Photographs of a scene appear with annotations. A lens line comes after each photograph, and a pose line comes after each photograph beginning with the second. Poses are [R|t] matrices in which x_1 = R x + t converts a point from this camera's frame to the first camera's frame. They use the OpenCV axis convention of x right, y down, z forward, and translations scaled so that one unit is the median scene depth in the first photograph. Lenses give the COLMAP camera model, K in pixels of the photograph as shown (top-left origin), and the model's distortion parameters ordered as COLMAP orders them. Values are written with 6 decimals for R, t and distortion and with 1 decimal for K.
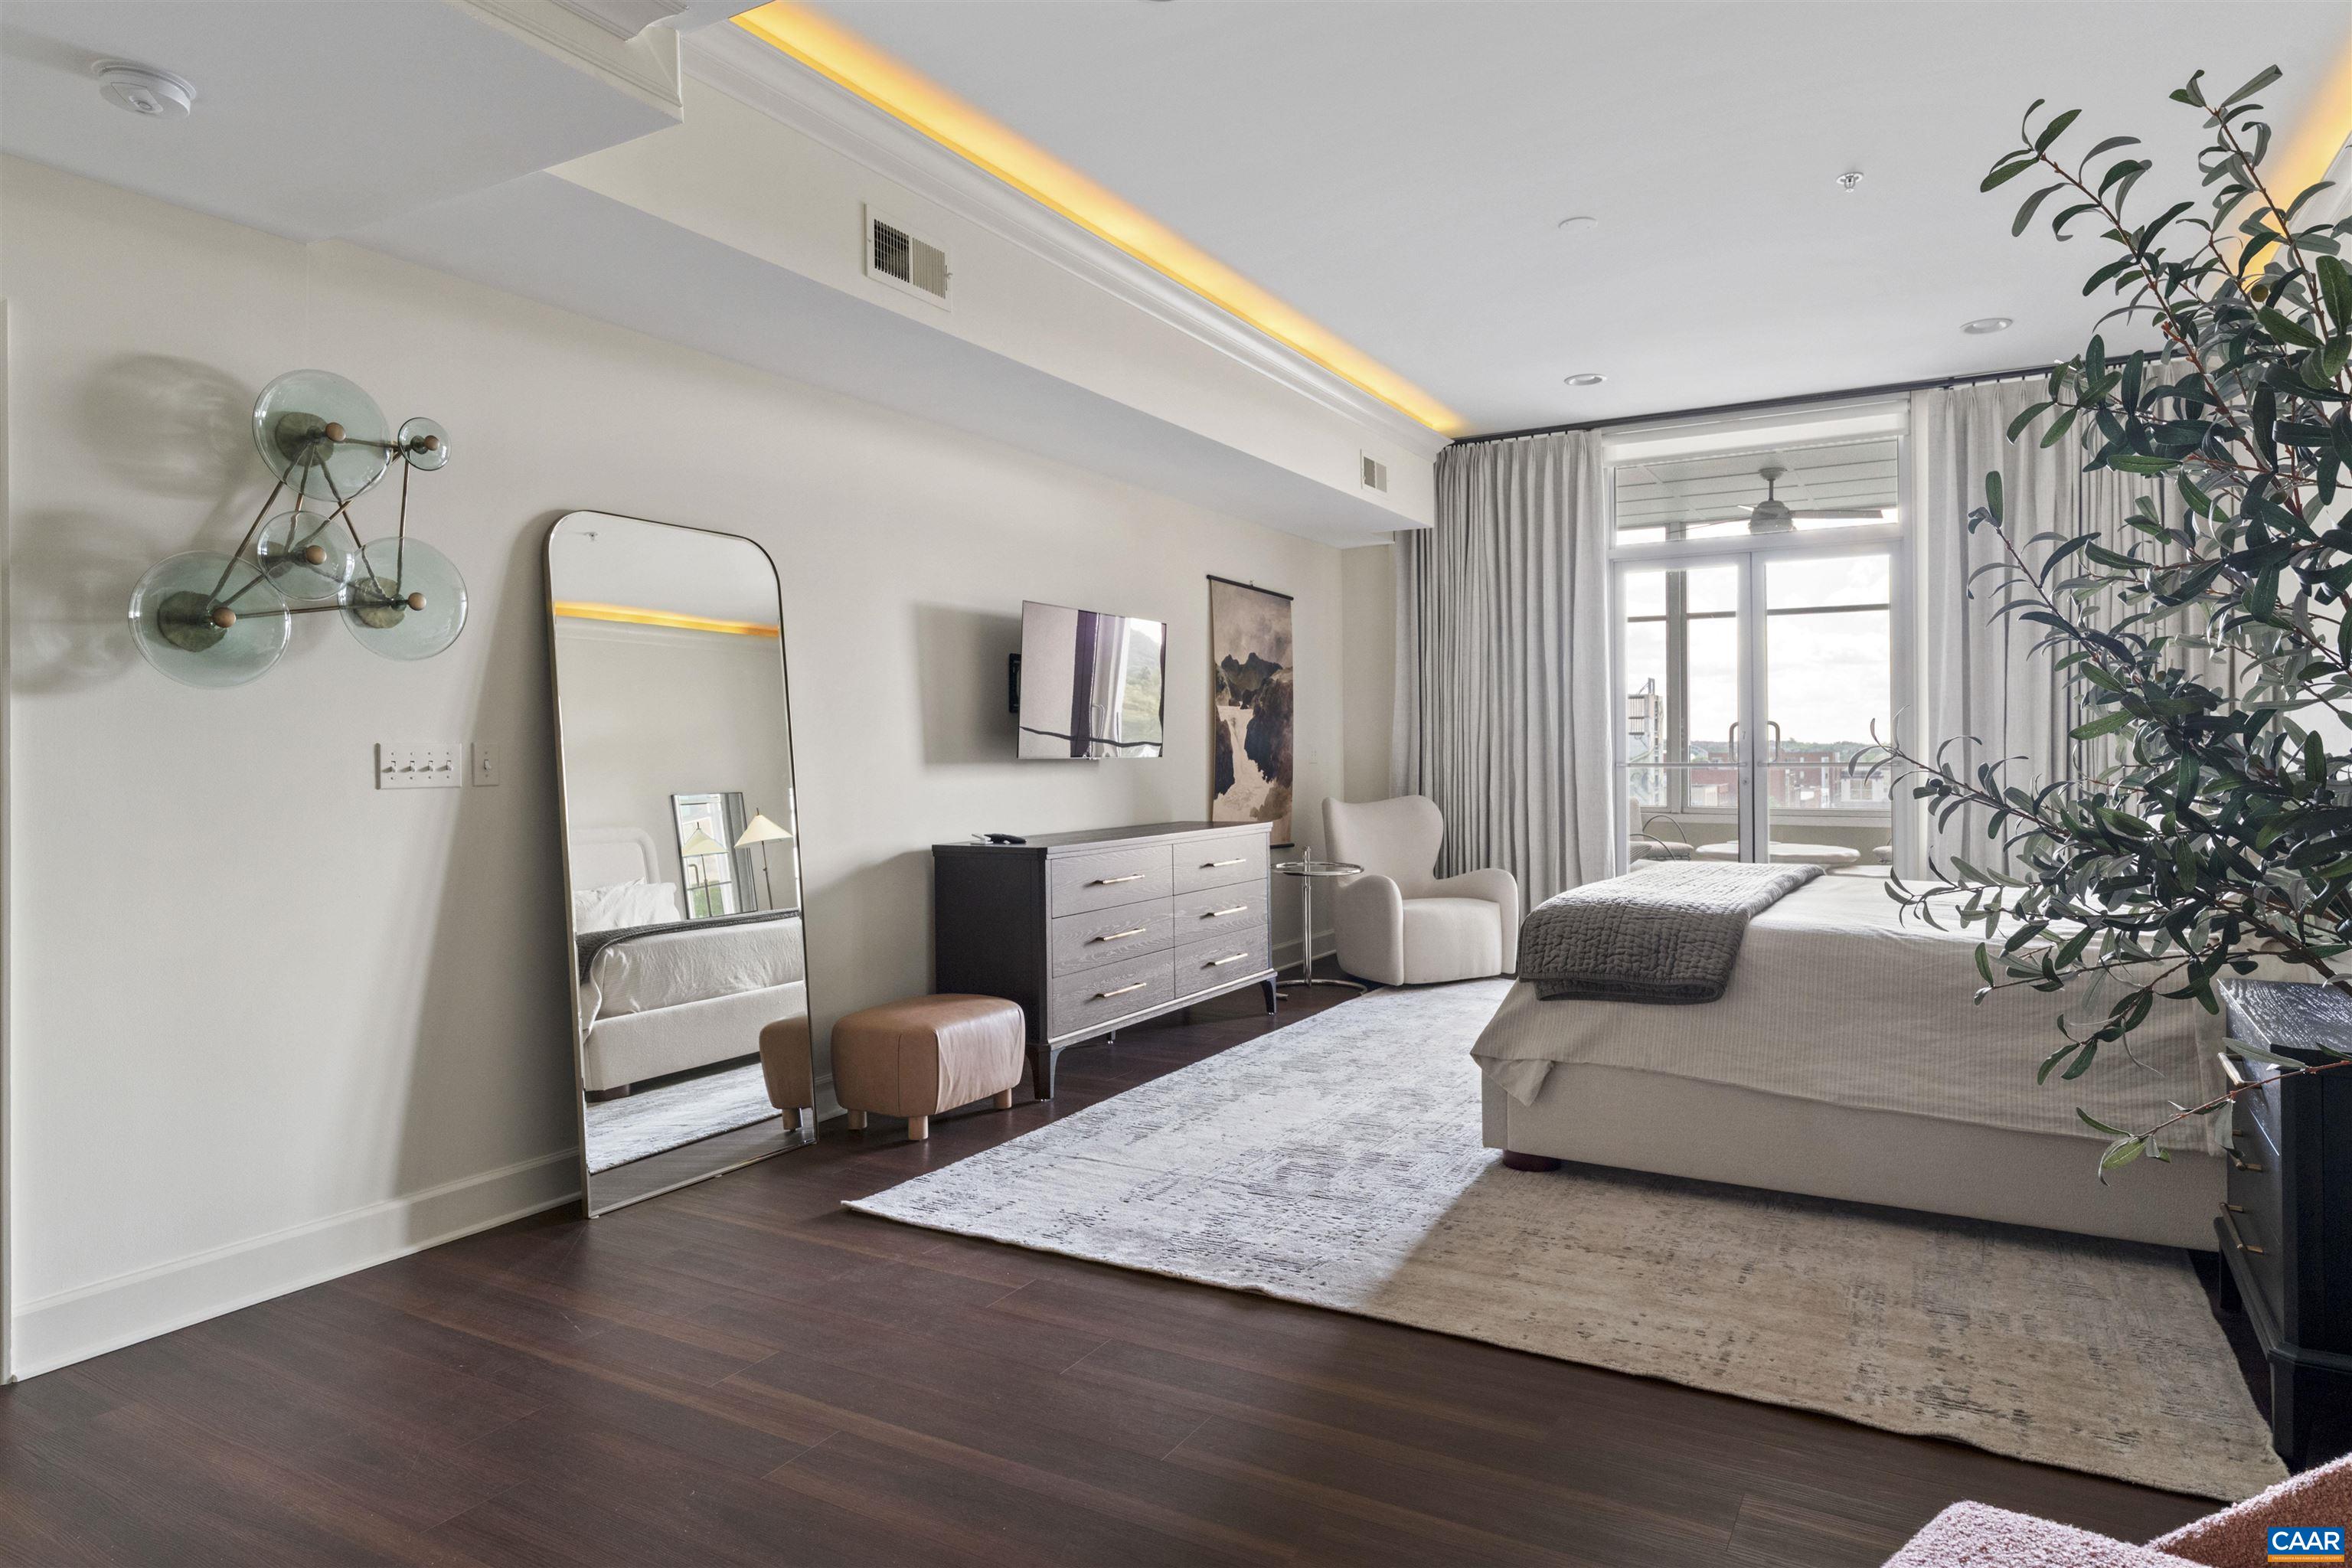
lens RADIAL K [[1359.4, 0, 1144.0], [0, 1359.4, 764.2], [0, 0, 1]] dist [-0.000112, -0.000619]
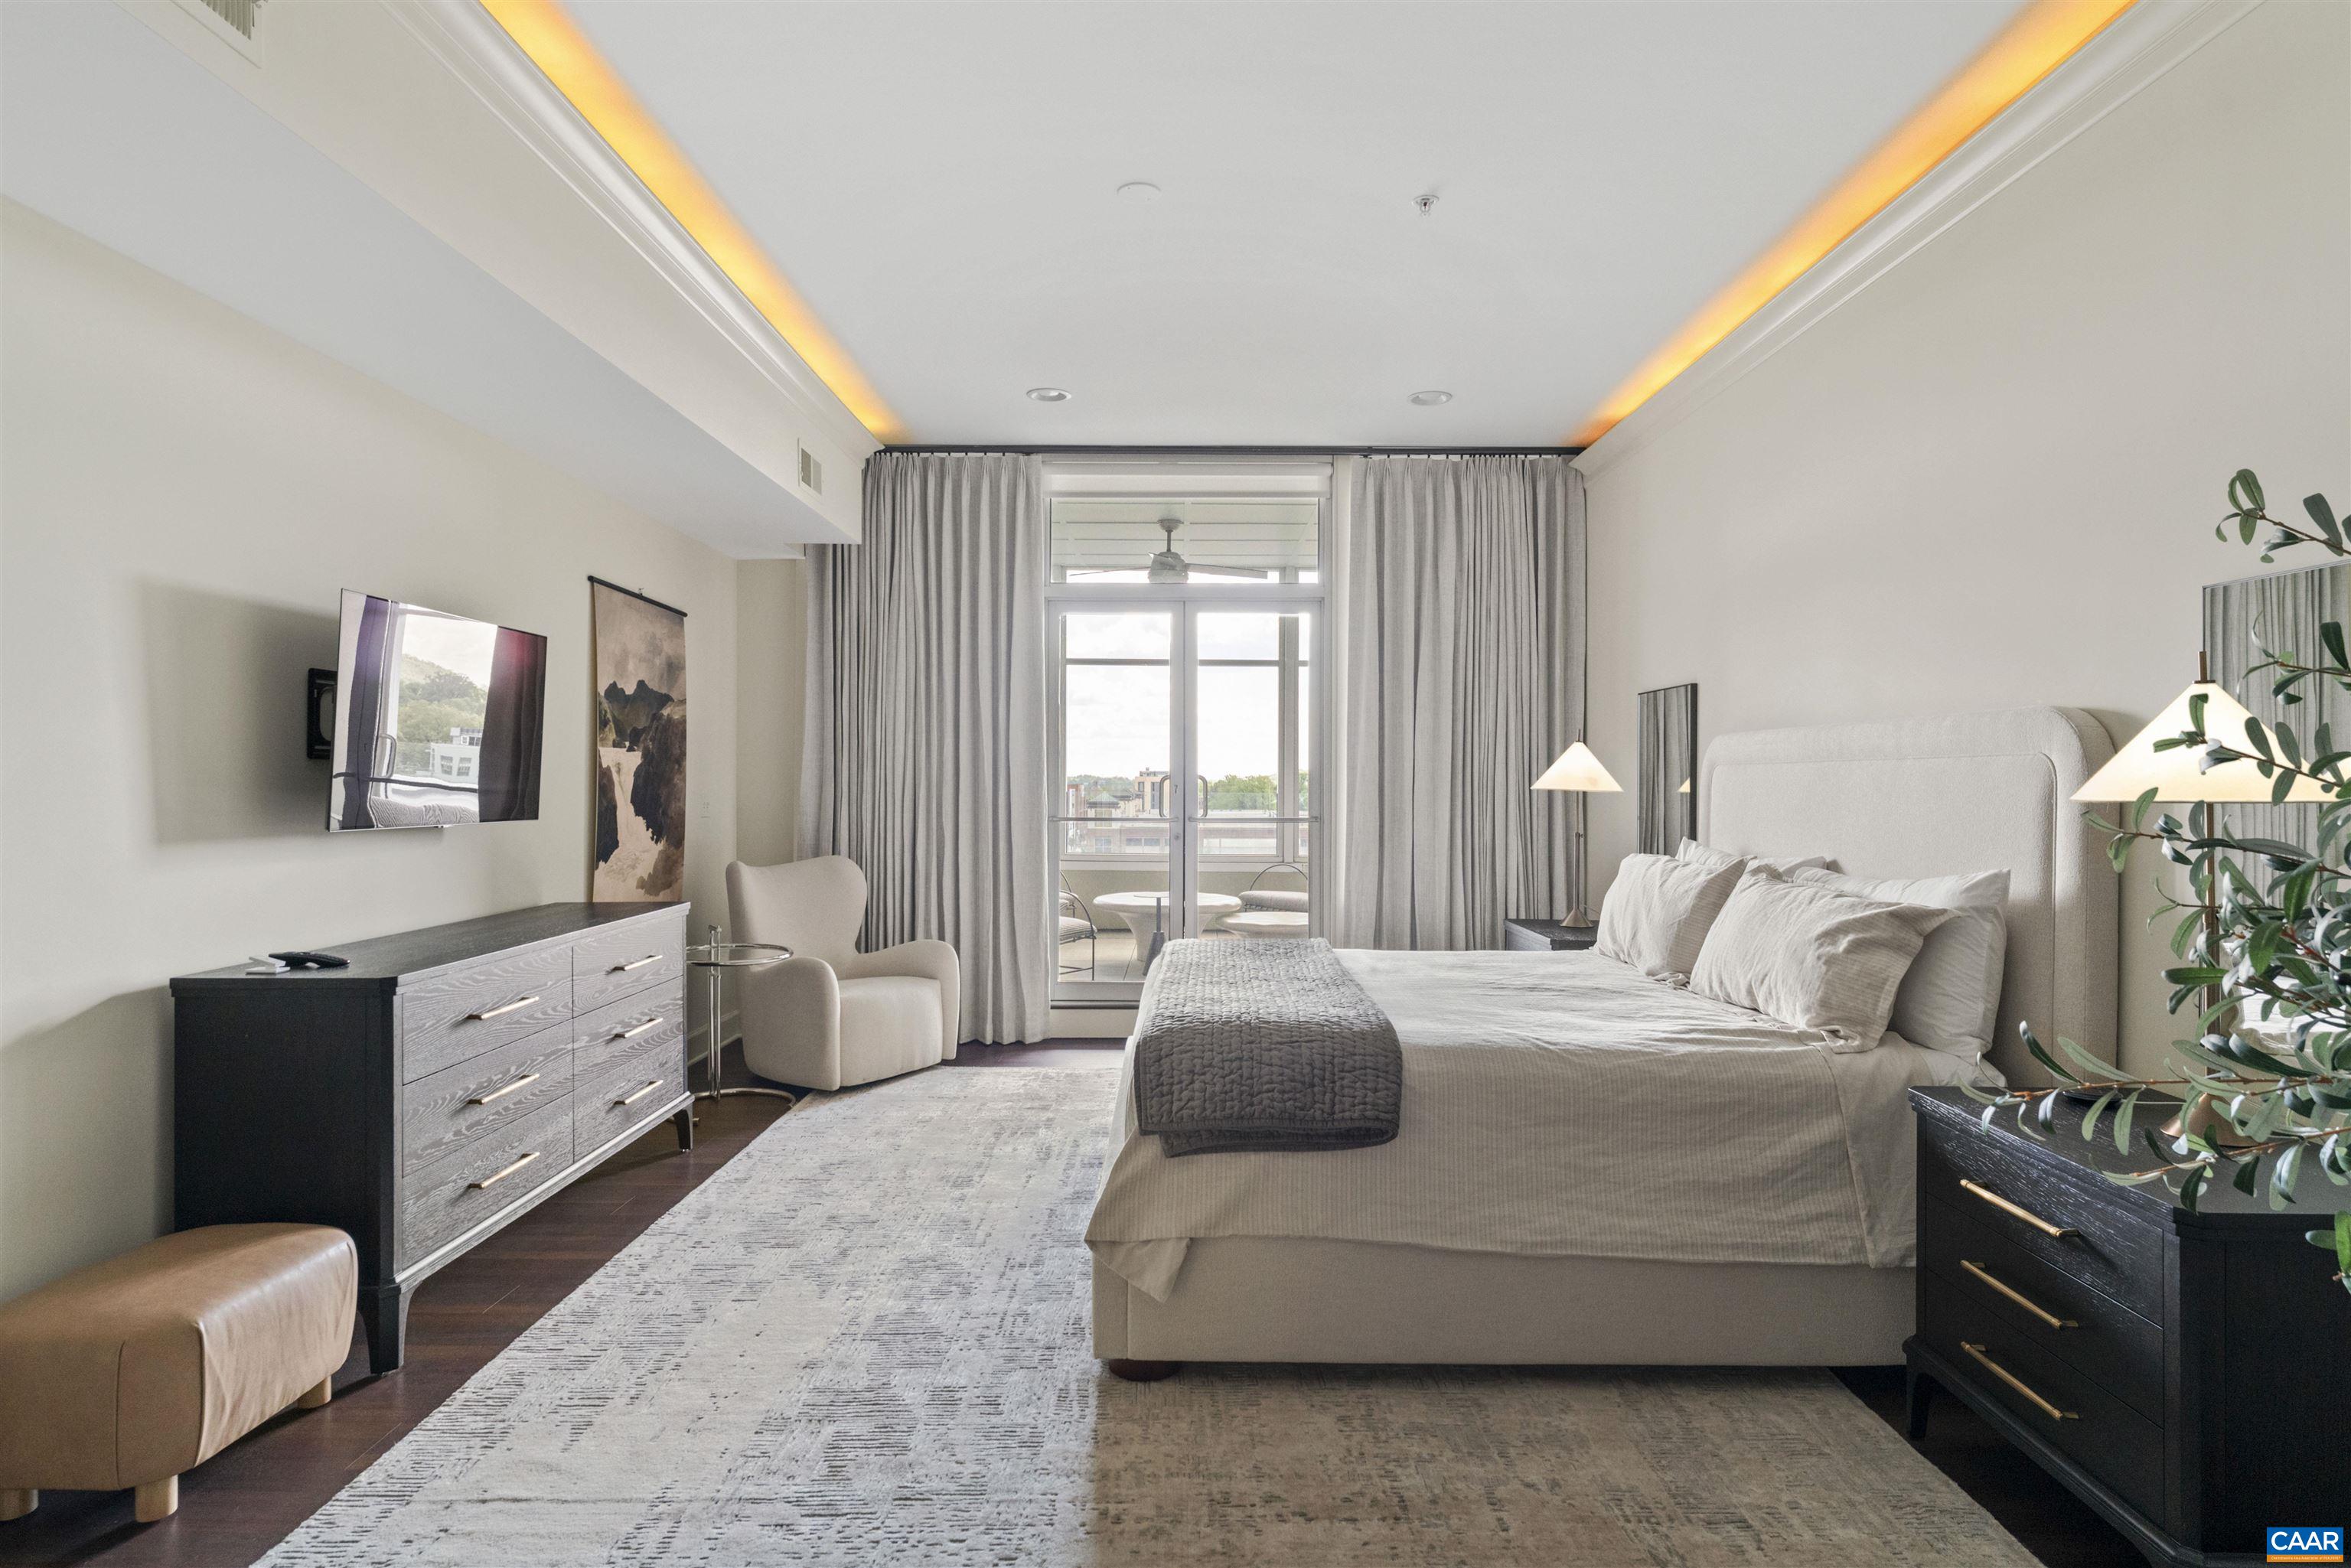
lens RADIAL K [[1333.5, 0, 1142.8], [0, 1333.5, 781.9], [0, 0, 1]] dist [-0.003491, 0.000249]
pose [[0.865604, 0.008530, 0.500657, -0.085403], [-0.004980, 0.999952, -0.008426, -0.028070], [-0.500705, 0.004801, 0.865605, 0.291083]]
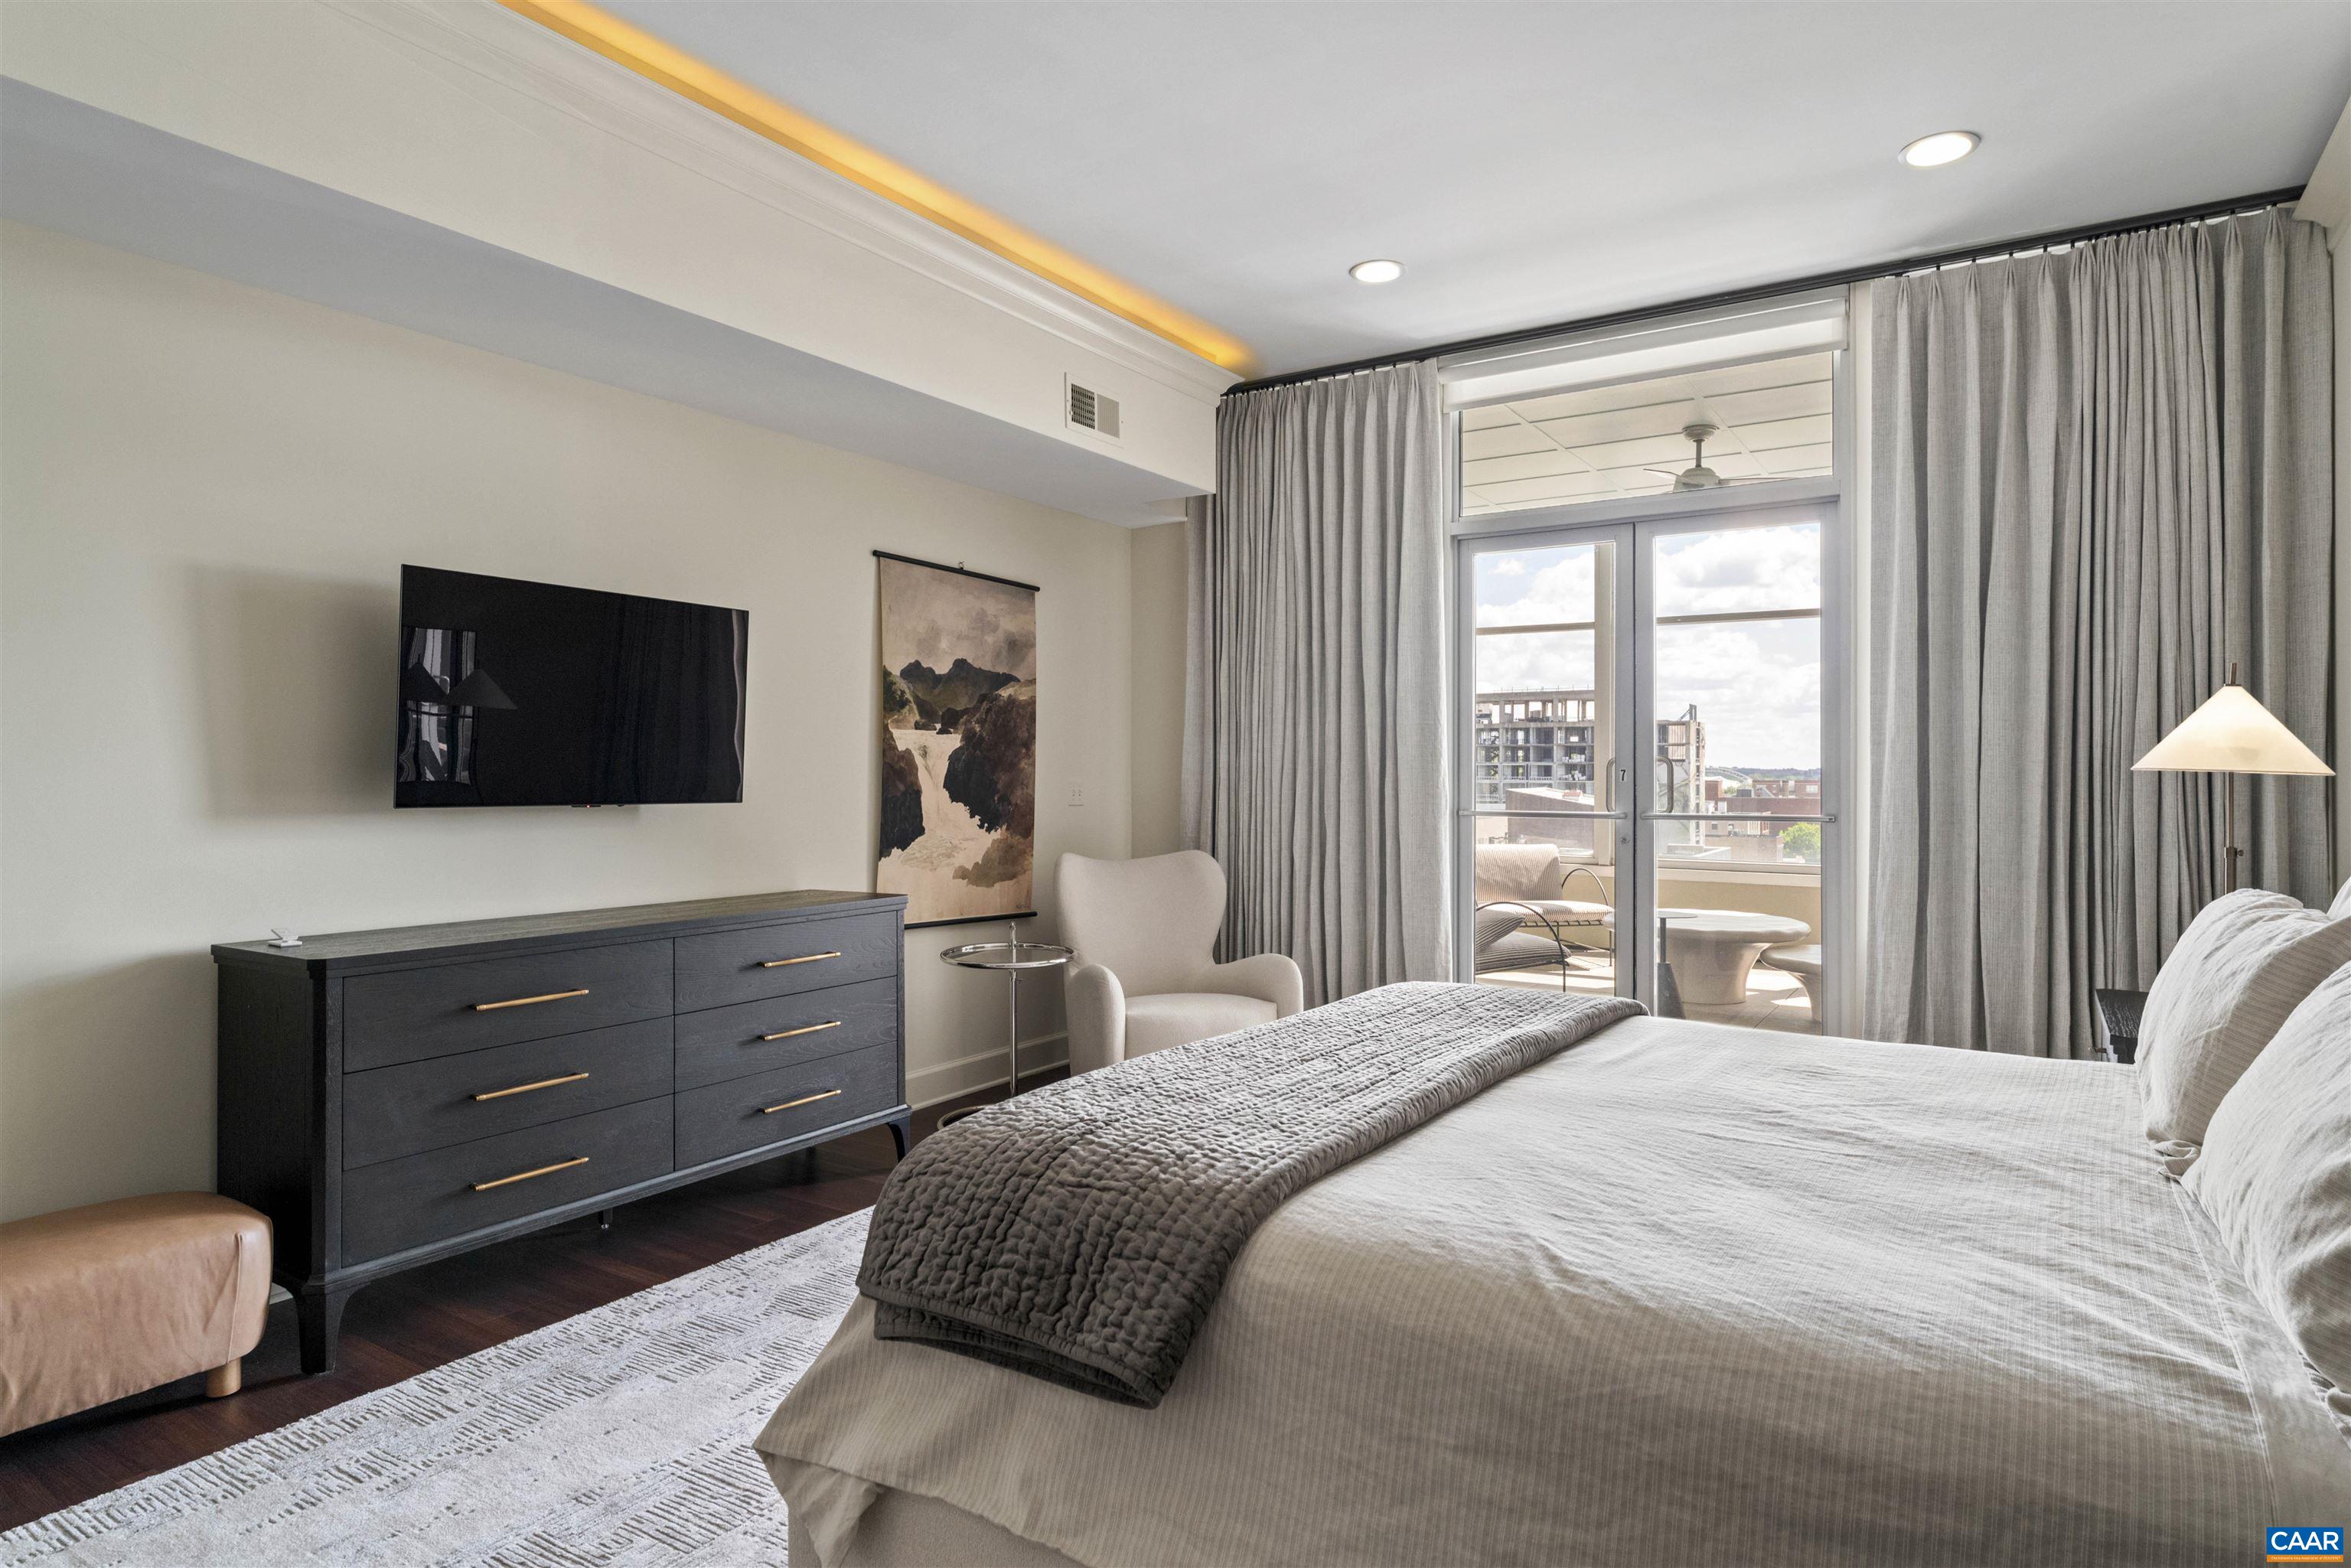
lens RADIAL K [[1310.1, 0, 1152.0], [0, 1310.1, 780.3], [0, 0, 1]] dist [-0.002488, -0.002224]
pose [[0.998975, 0.008558, -0.044439, 0.339660], [-0.008728, 0.999955, -0.003630, -0.021122], [0.044405, 0.004014, 0.999006, 0.448338]]
